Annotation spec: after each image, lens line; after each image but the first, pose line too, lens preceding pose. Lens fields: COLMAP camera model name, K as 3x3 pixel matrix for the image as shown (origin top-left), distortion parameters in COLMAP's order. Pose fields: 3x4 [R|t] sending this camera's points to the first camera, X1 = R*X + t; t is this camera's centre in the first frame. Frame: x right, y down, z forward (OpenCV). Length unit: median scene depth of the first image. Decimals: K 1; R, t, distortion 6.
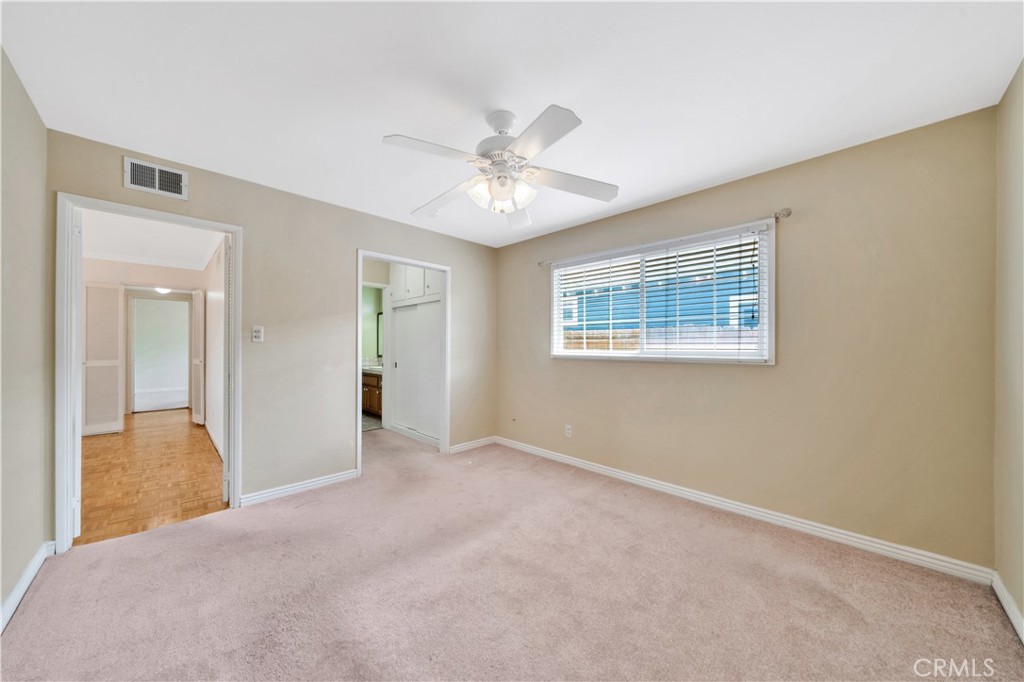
lens RADIAL K [[348.6, 0, 513.2], [0, 348.6, 347.0], [0, 0, 1]] dist [-0.001504, -0.000080]
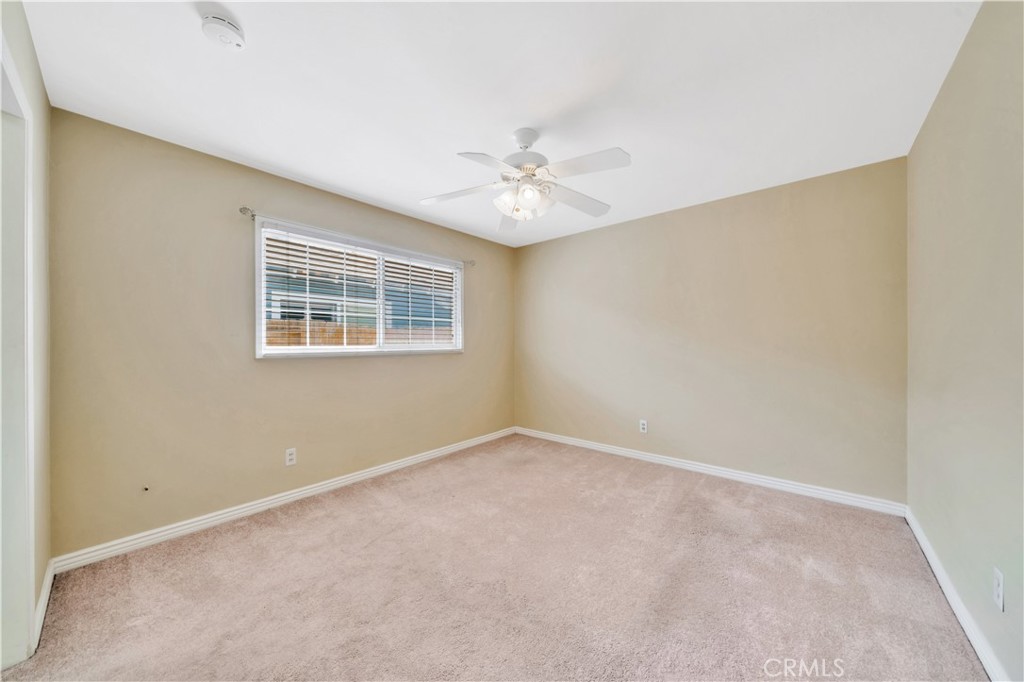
lens RADIAL K [[348.6, 0, 513.0], [0, 348.6, 343.6], [0, 0, 1]] dist [-0.001504, -0.000080]
pose [[-0.073550, -0.010927, 0.997232, -0.663711], [0.000037, 0.999940, 0.010960, -0.006198], [-0.997292, 0.000843, -0.073545, 0.646815]]
